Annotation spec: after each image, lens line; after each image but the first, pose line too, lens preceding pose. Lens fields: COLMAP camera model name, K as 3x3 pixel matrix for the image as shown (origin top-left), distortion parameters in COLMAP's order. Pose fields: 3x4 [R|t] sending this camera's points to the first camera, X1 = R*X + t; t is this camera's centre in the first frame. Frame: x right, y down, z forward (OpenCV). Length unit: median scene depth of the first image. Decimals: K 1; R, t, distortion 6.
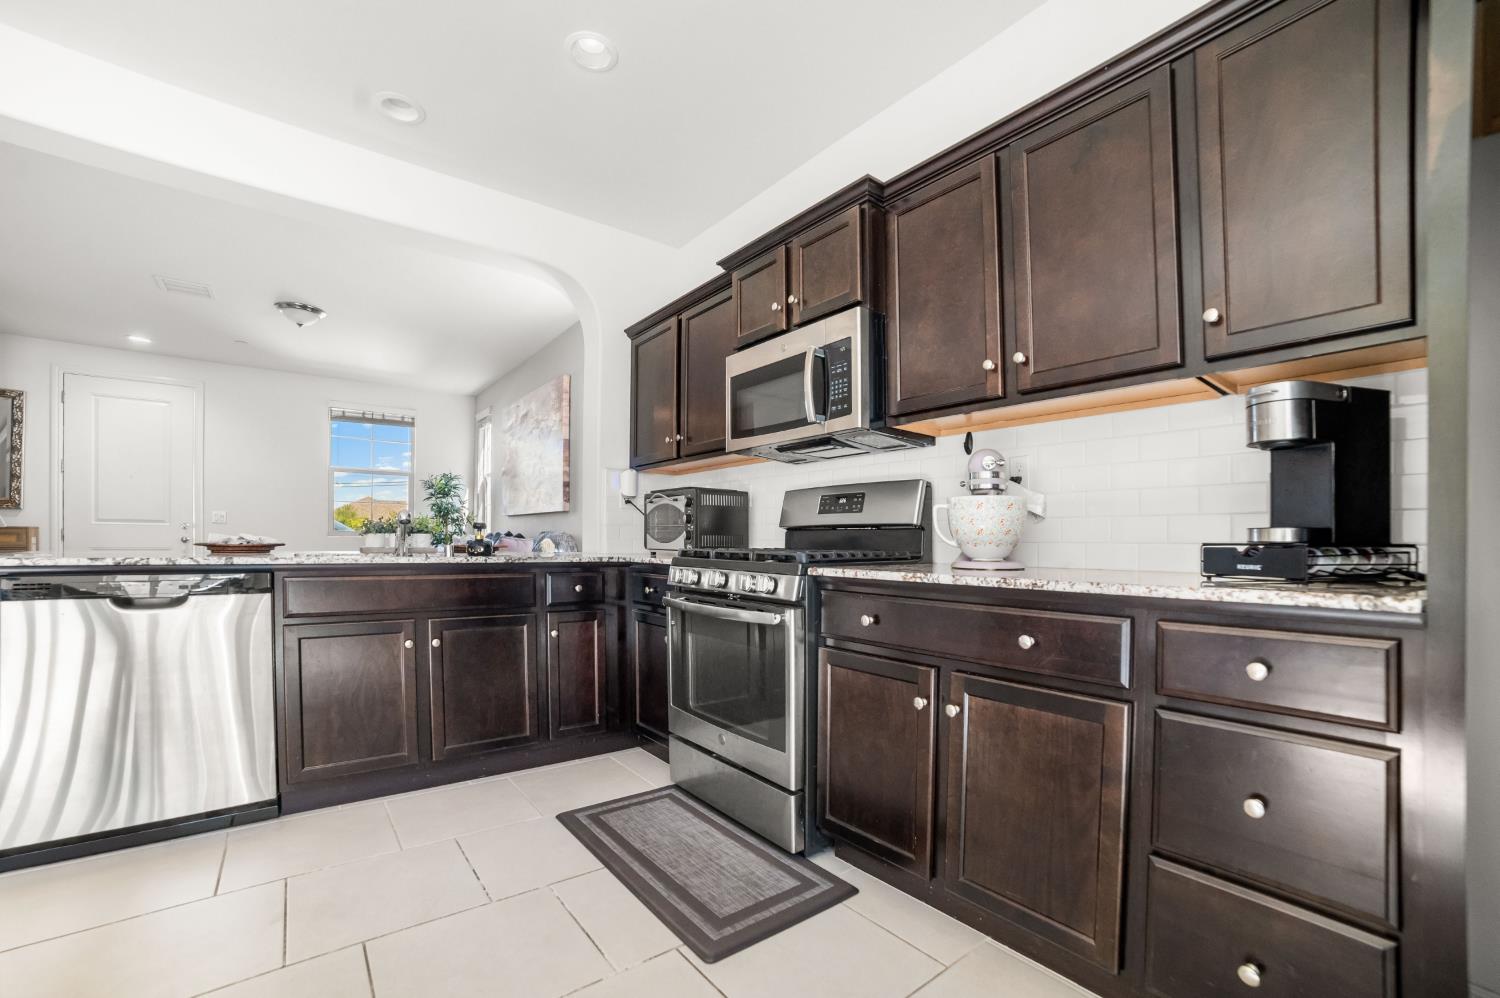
lens RADIAL K [[626.9, 0, 731.8], [0, 626.9, 532.1], [0, 0, 1]] dist [-0.003291, 0.000011]
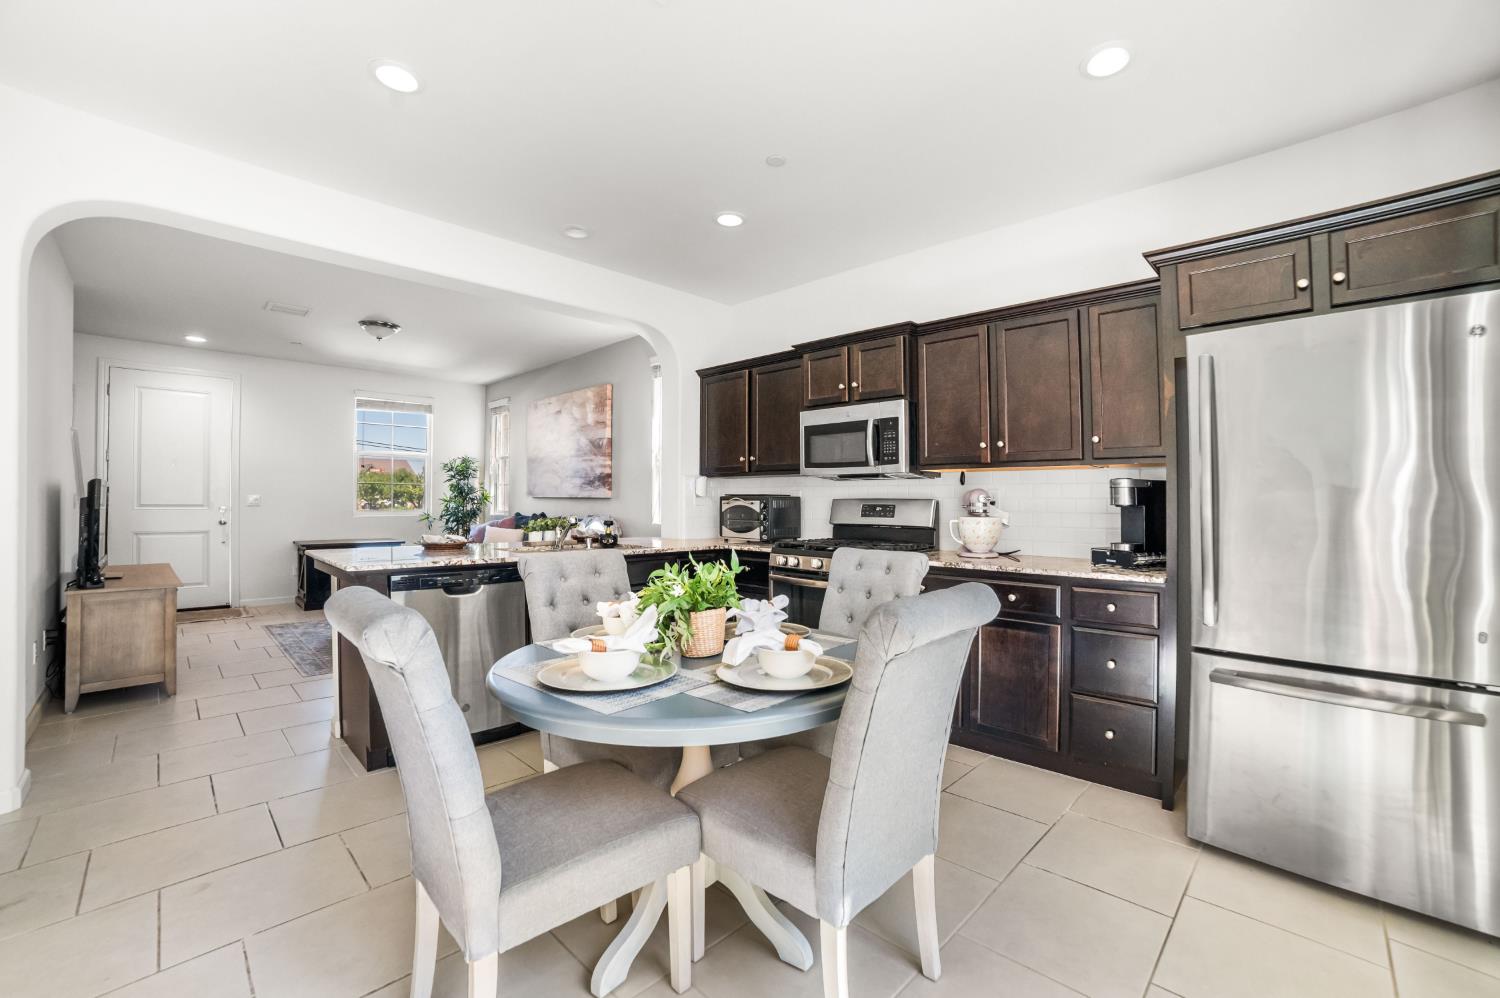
lens RADIAL K [[621.8, 0, 750.0], [0, 621.8, 499.0], [0, 0, 1]] dist [-0.000933, -0.000008]
pose [[0.990186, -0.004209, 0.139694, -0.380048], [0.002928, 0.999952, 0.009371, -0.097454], [-0.139727, -0.008870, 0.990150, -0.510801]]
